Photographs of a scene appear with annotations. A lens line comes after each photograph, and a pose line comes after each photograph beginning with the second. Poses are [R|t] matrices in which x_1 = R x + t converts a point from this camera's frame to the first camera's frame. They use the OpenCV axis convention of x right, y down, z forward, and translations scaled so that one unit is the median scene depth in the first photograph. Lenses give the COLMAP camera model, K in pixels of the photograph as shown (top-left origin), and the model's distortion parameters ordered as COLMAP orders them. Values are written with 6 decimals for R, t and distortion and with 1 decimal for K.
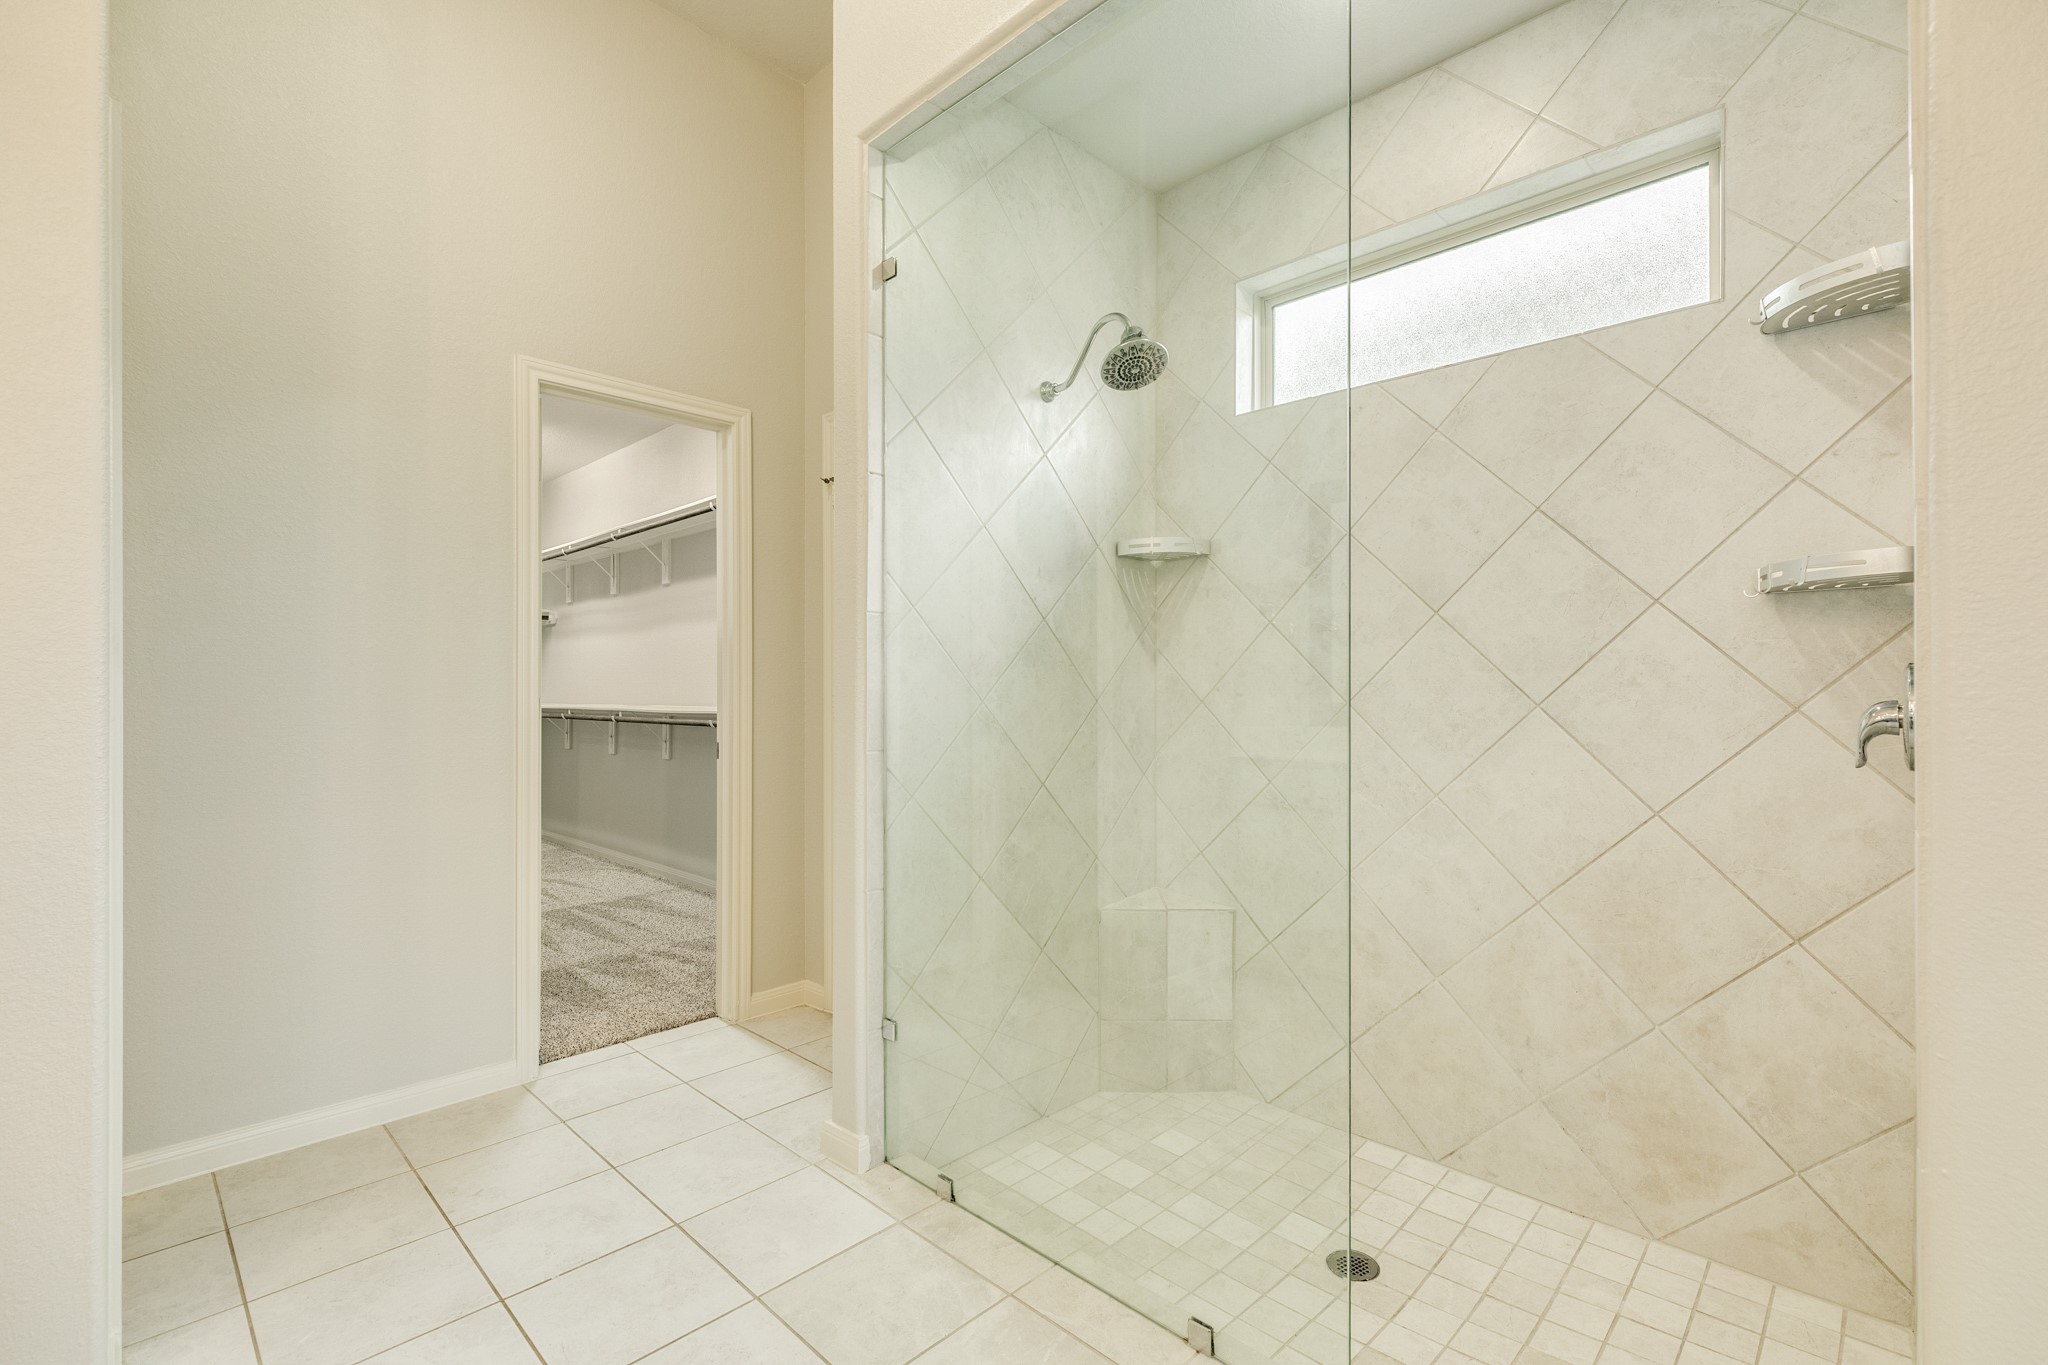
lens RADIAL K [[908.4, 0, 1025.2], [0, 908.4, 684.6], [0, 0, 1]] dist [-0.001571, -0.000185]
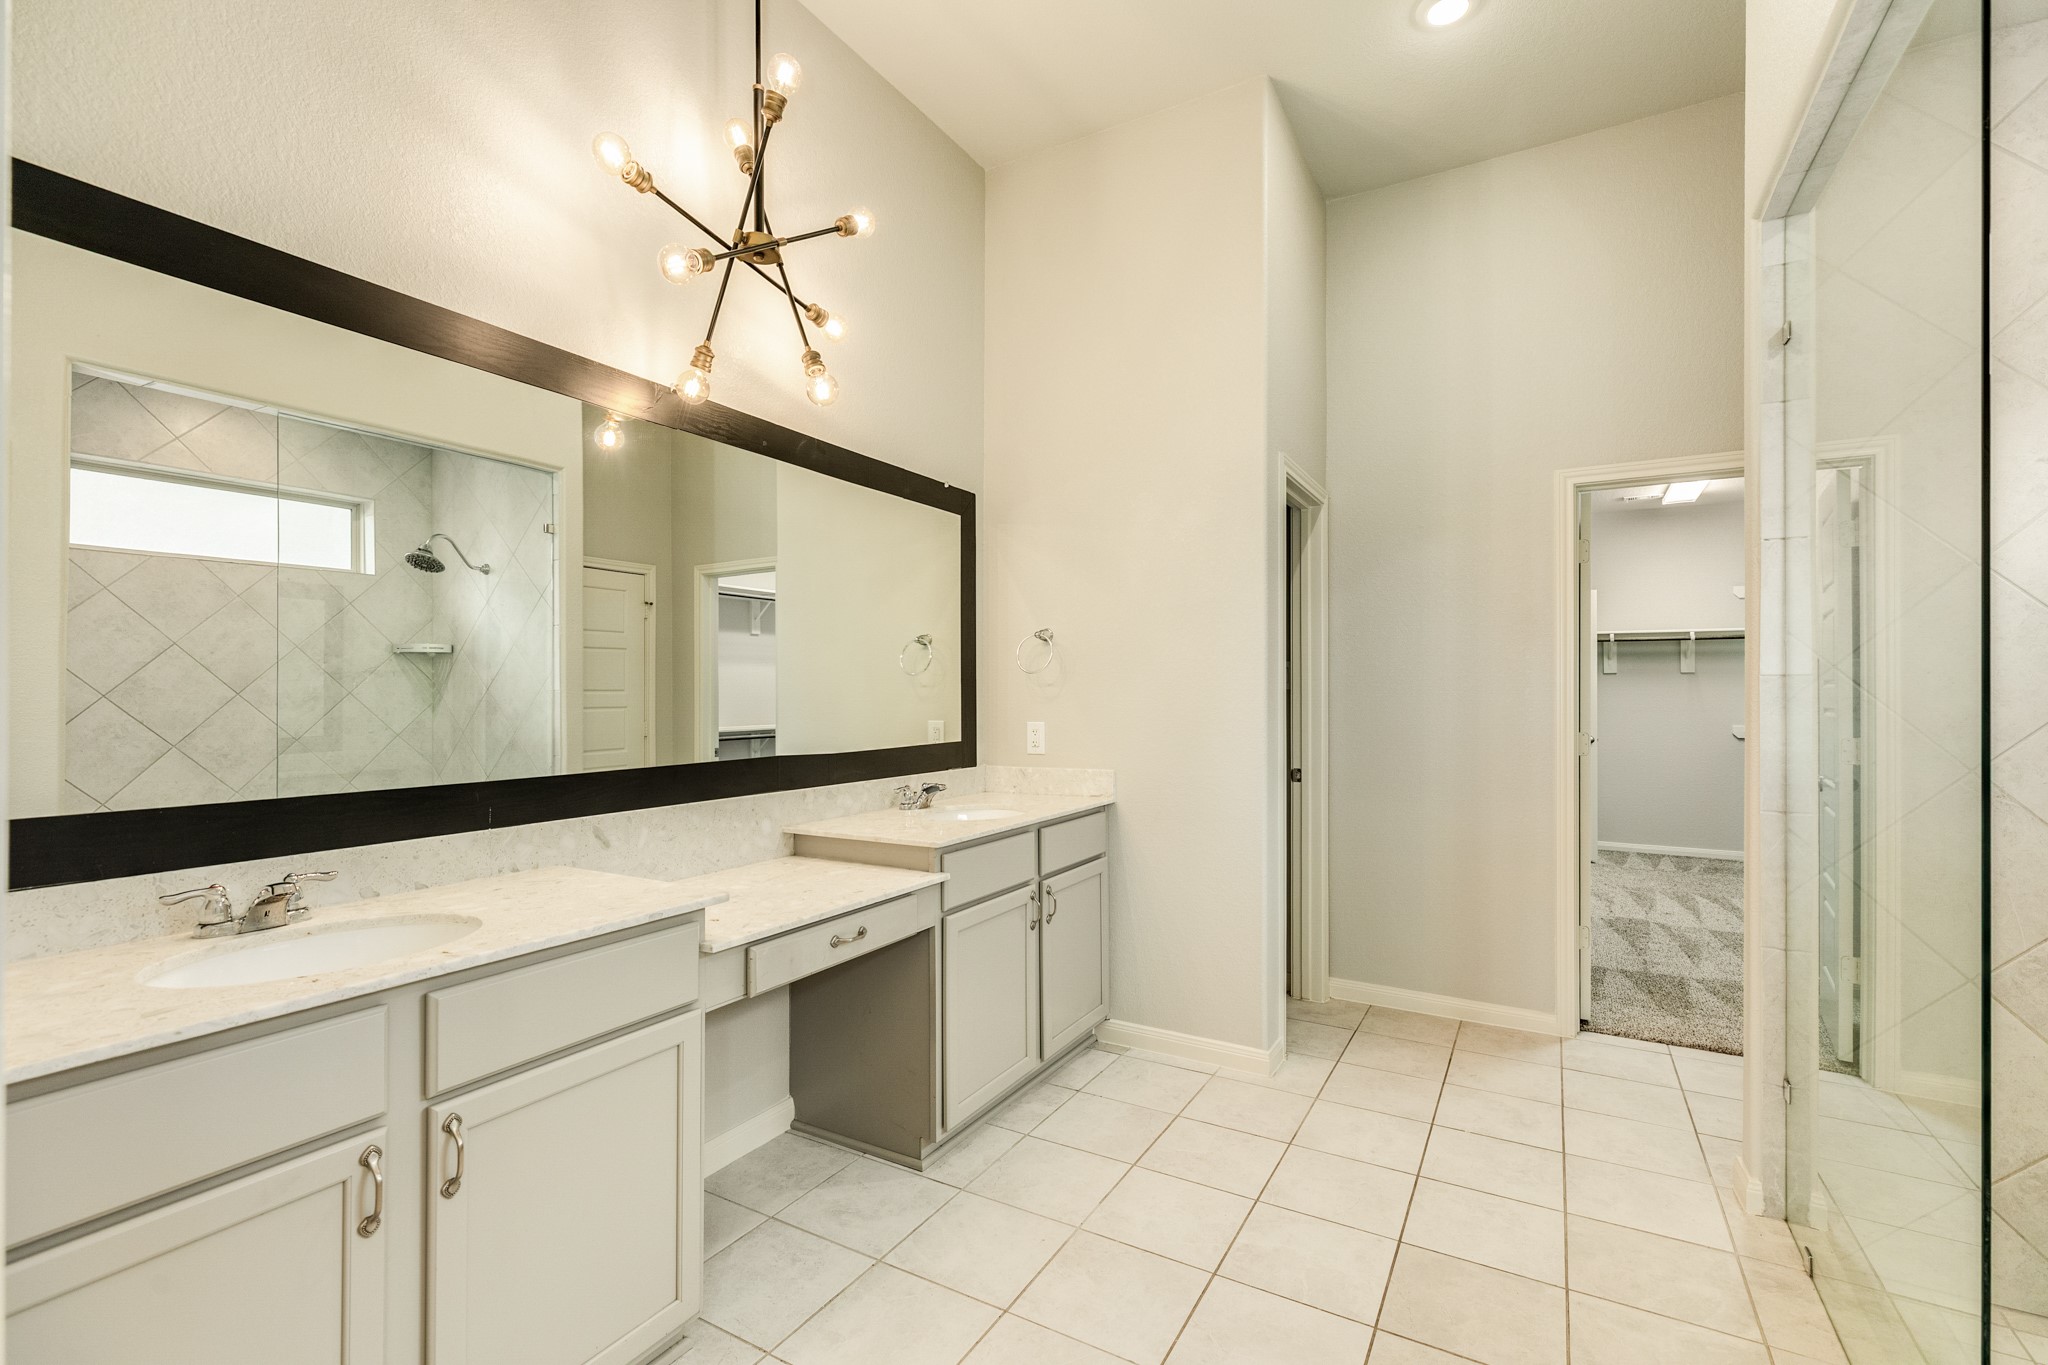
lens RADIAL K [[908.4, 0, 1027.9], [0, 908.4, 691.2], [0, 0, 1]] dist [-0.001571, -0.000185]
pose [[0.238752, -0.002053, -0.971078, 0.613520], [0.004796, 0.999988, -0.000935, -0.063873], [0.971069, -0.004434, 0.238759, -0.053014]]
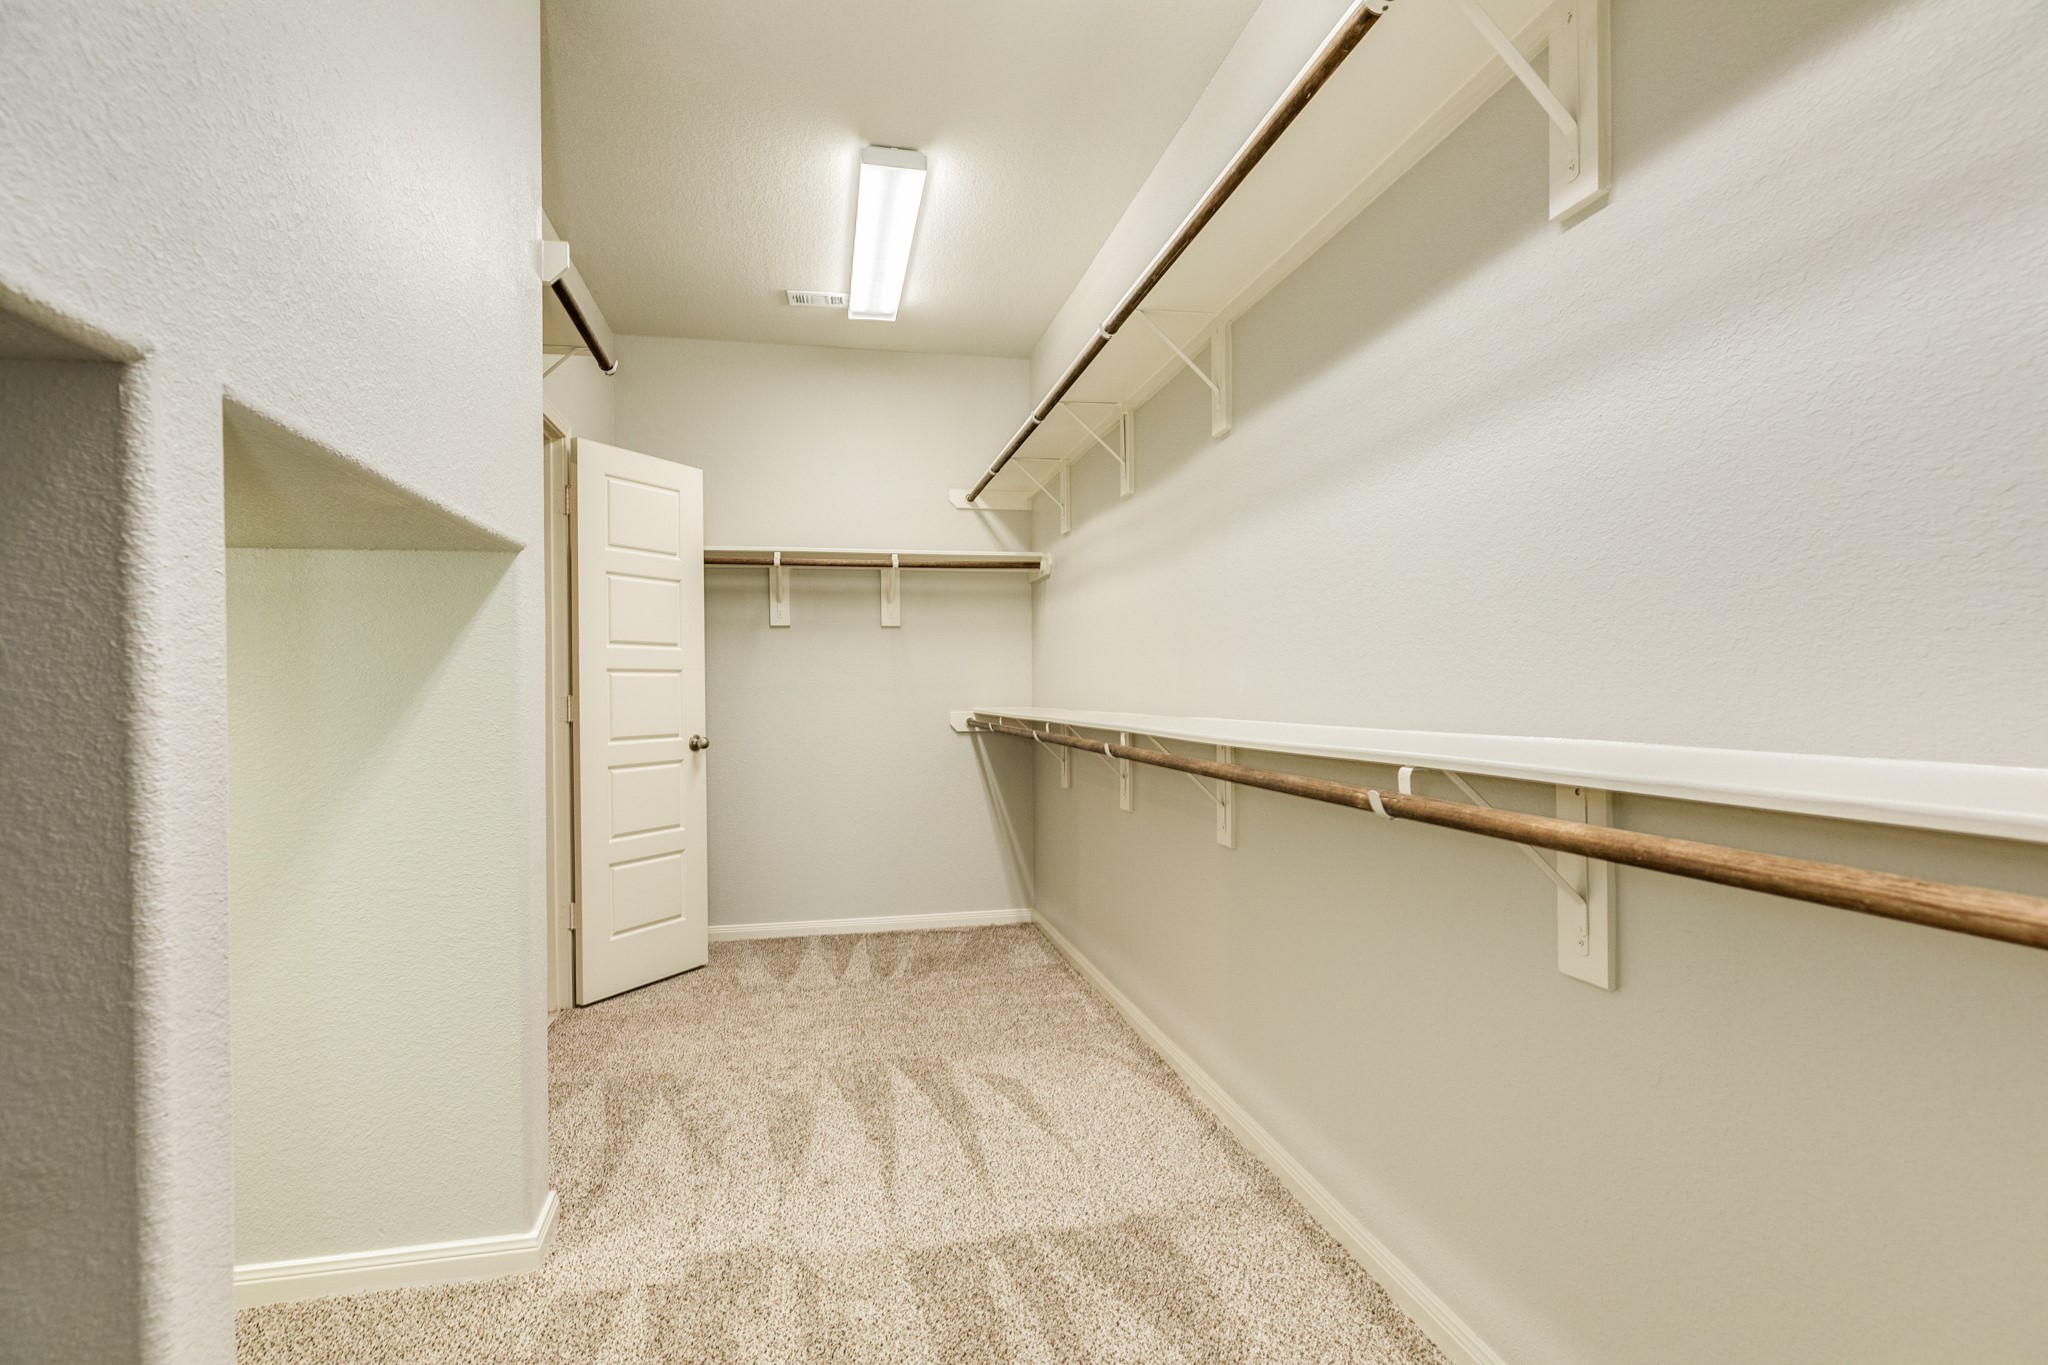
lens RADIAL K [[992.8, 0, 1025.9], [0, 992.8, 687.7], [0, 0, 1]] dist [0.001603, 0.000216]
pose [[0.830290, -0.012014, -0.557202, -0.525090], [0.013968, 0.999902, -0.000746, 0.018239], [0.557157, -0.007163, 0.830377, 1.376933]]
